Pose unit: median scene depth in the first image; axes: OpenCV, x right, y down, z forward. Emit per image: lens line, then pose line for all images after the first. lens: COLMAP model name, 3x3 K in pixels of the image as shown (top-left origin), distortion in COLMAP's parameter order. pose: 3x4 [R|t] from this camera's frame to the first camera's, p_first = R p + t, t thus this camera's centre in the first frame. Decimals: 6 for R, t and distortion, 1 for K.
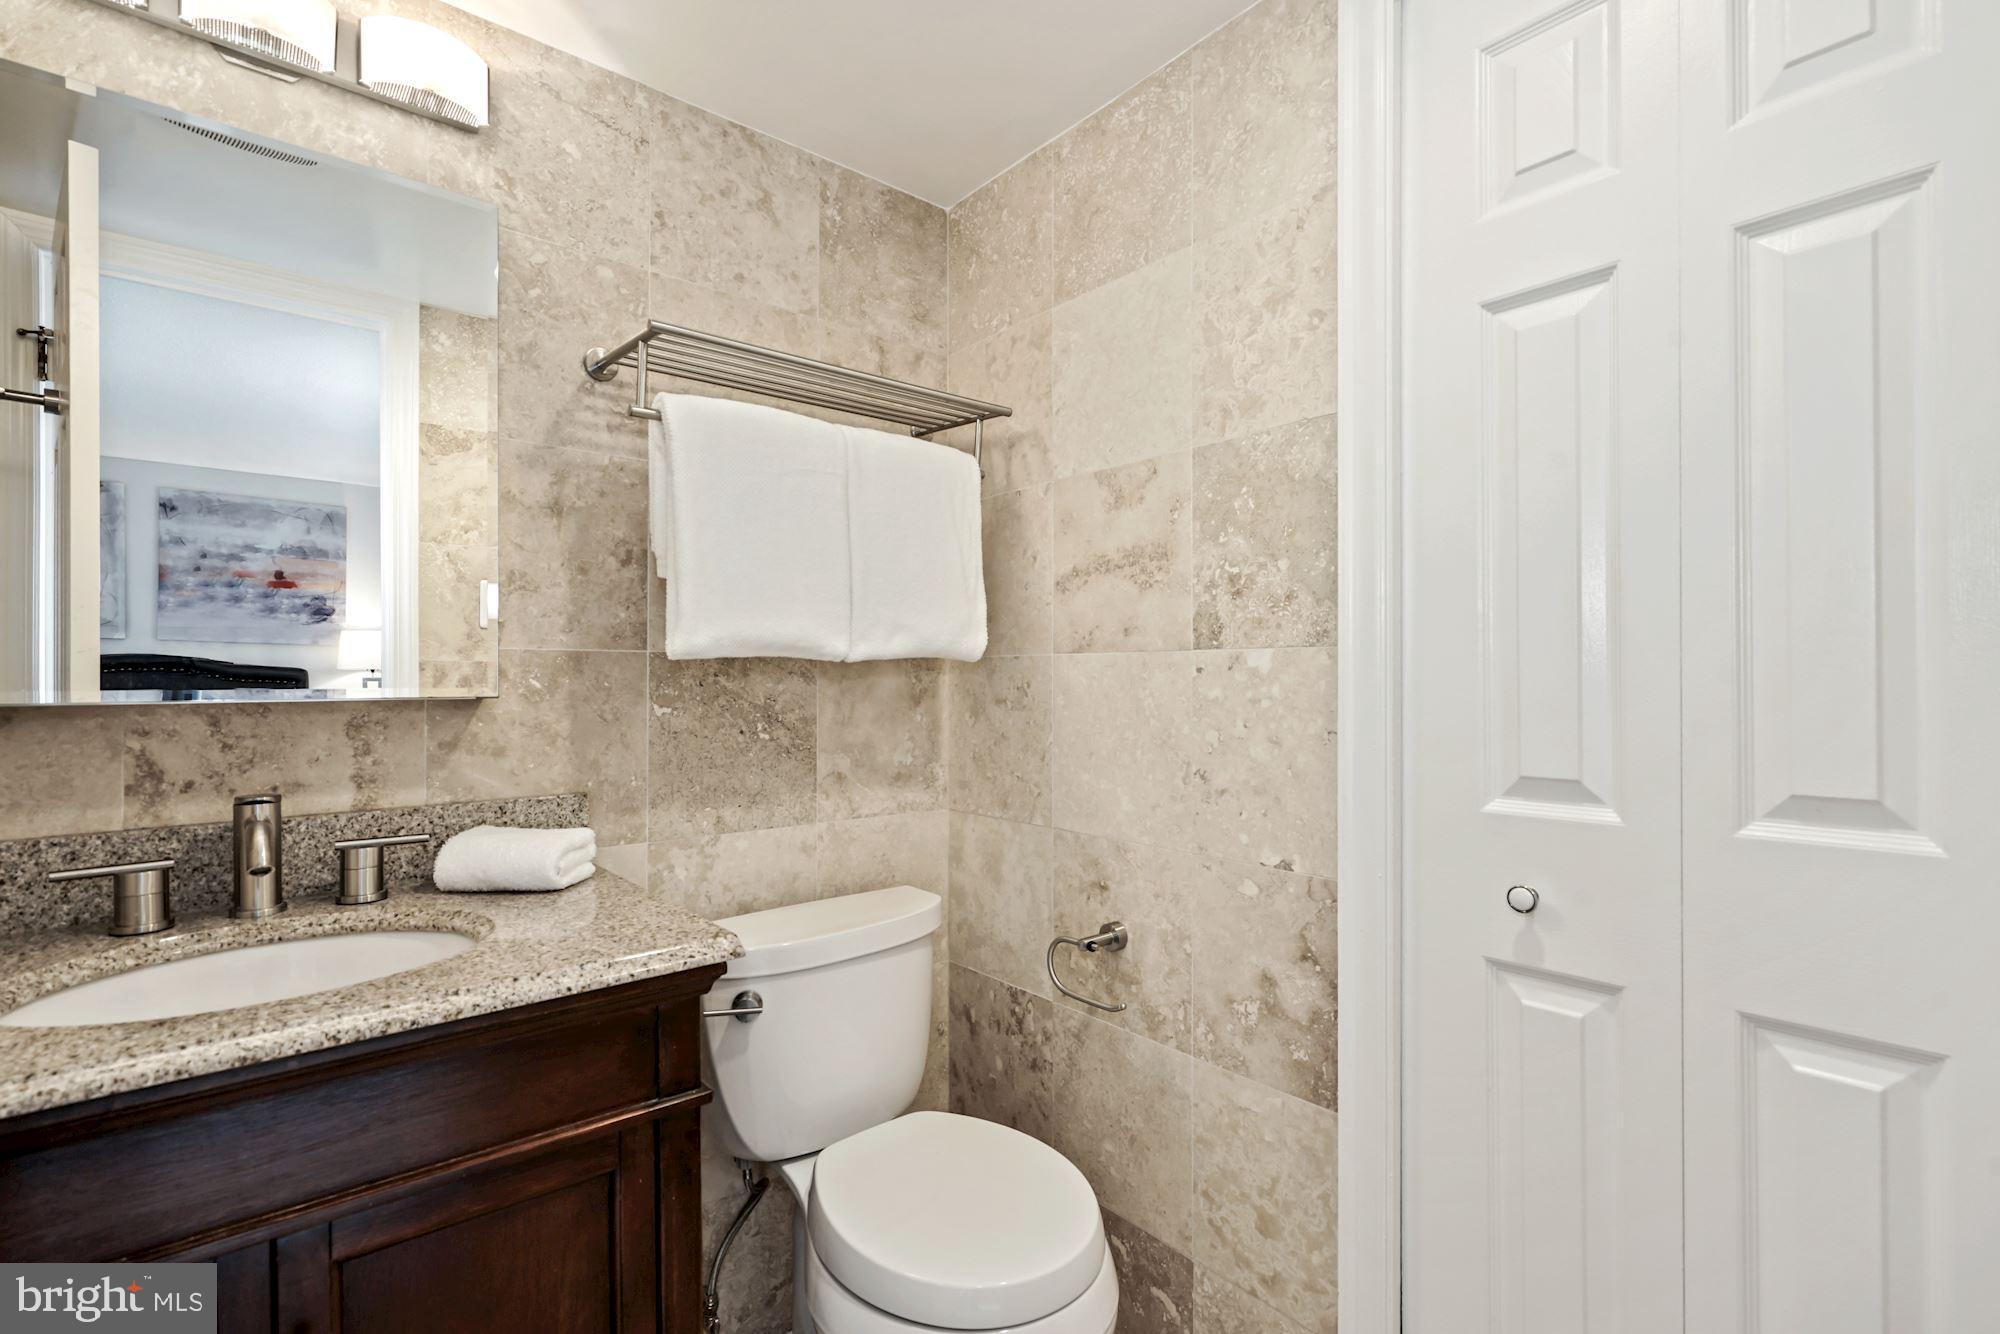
lens RADIAL K [[901.7, 0, 990.4], [0, 901.7, 684.7], [0, 0, 1]] dist [-0.013297, -0.000306]
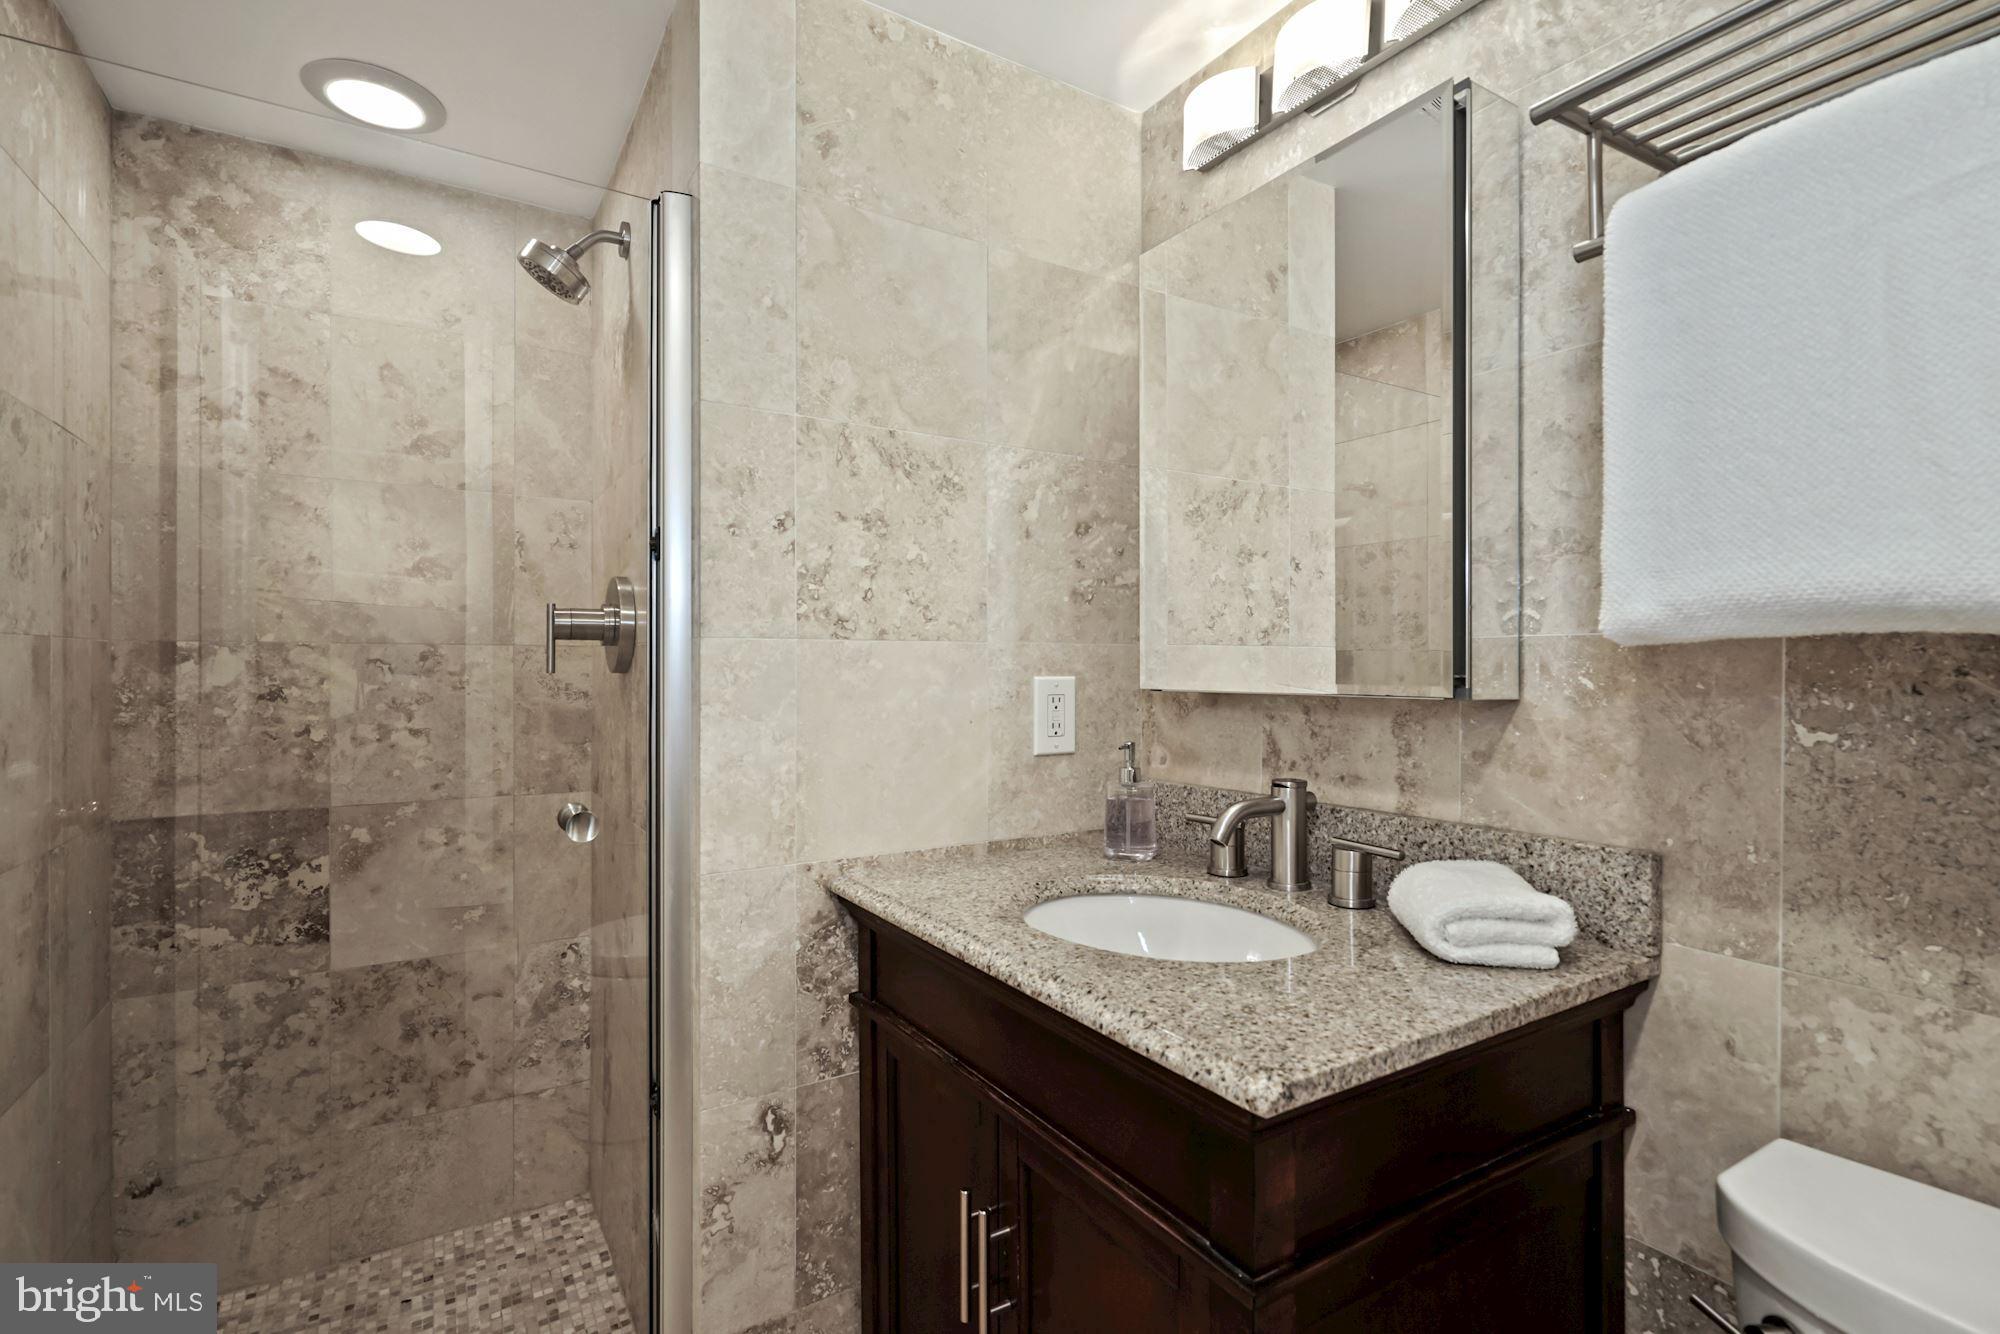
lens RADIAL K [[928.7, 0, 991.1], [0, 928.7, 674.3], [0, 0, 1]] dist [-0.000544, 0.000001]
pose [[-0.147849, 0.010658, -0.988952, 0.296541], [-0.007446, 0.999902, 0.011889, -0.013541], [0.988982, 0.009121, -0.147755, 0.666366]]
